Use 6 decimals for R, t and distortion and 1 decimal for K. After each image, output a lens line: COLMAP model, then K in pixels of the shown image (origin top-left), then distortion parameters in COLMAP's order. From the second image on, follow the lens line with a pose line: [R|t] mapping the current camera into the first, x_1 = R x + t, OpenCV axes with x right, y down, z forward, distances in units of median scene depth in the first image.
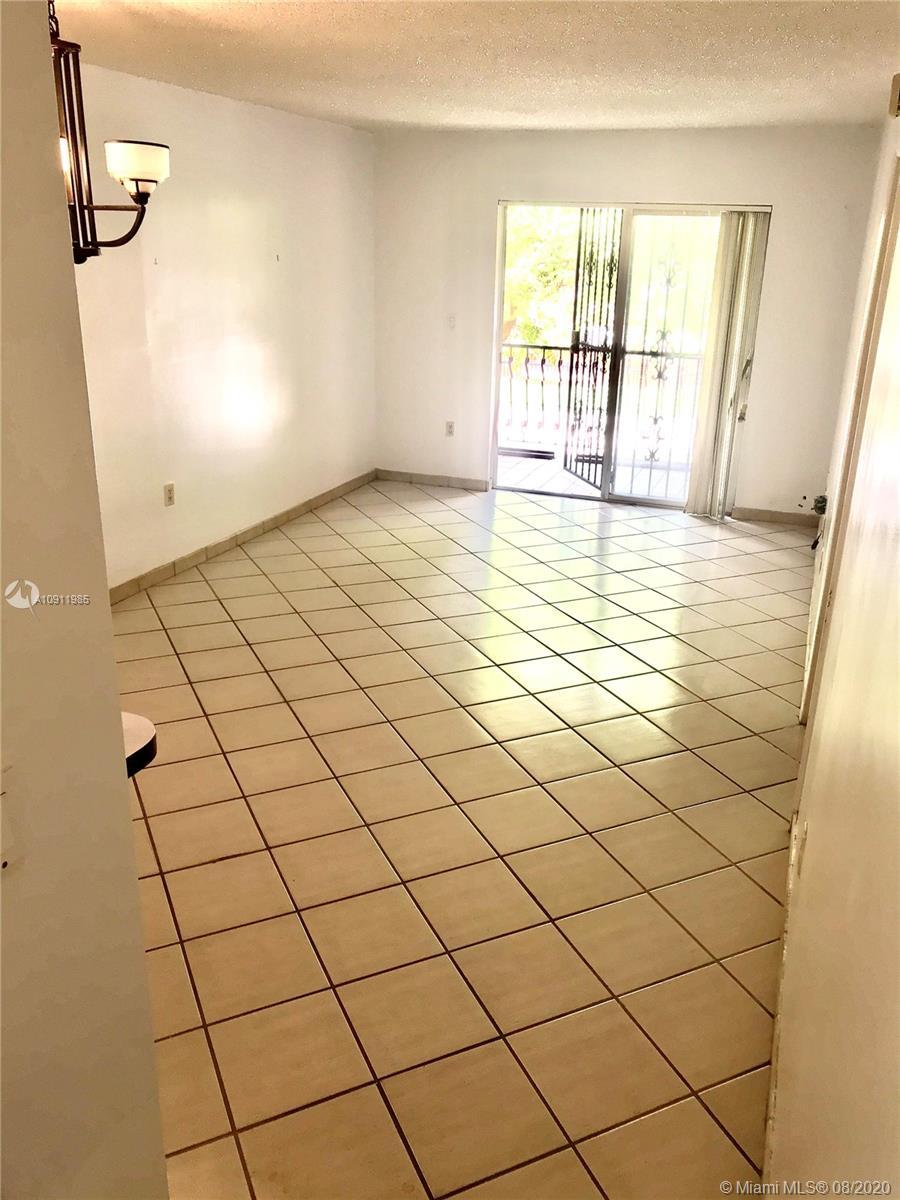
lens RADIAL K [[955.5, 0, 444.8], [0, 955.5, 608.7], [0, 0, 1]] dist [0.004155, -0.001609]
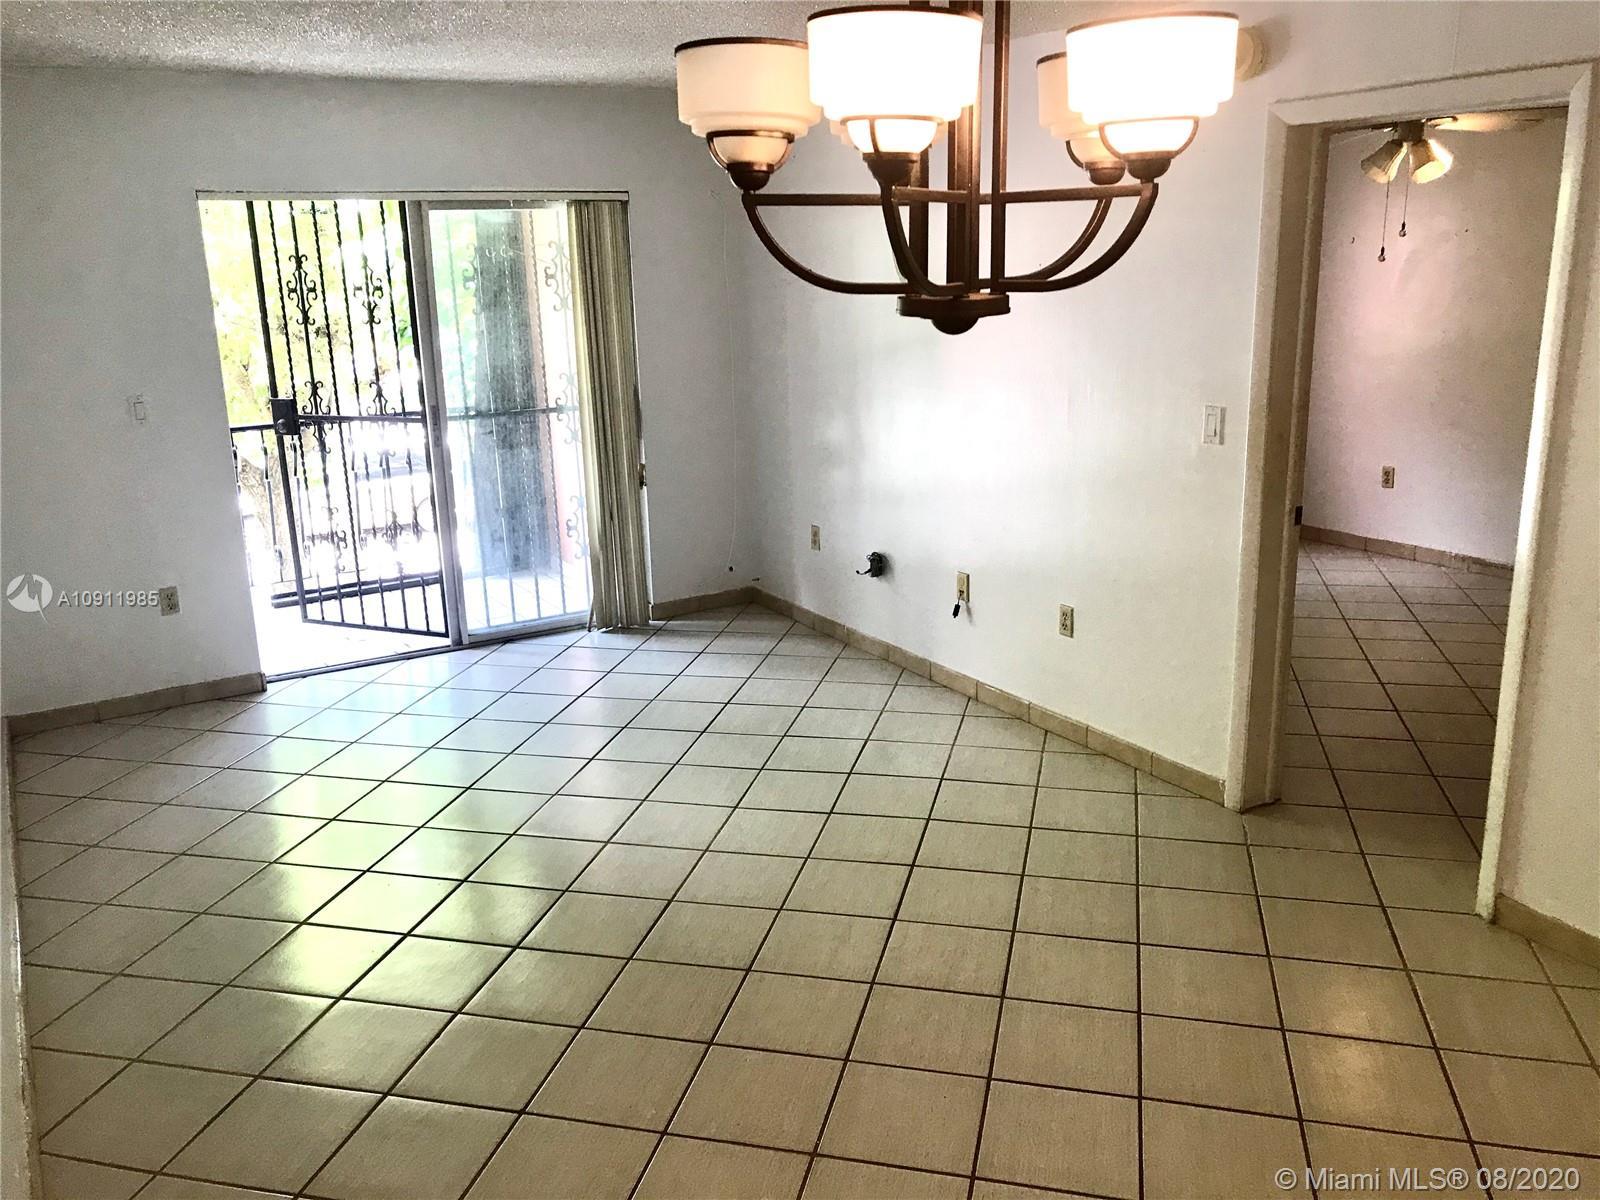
lens RADIAL K [[1274.0, 0, 795.3], [0, 1274.0, 585.1], [0, 0, 1]] dist [0.004155, -0.001609]
pose [[0.632529, -0.240380, 0.736291, -0.336385], [0.316190, 0.947941, 0.037847, -0.127537], [-0.707058, 0.208869, 0.675606, 0.302026]]
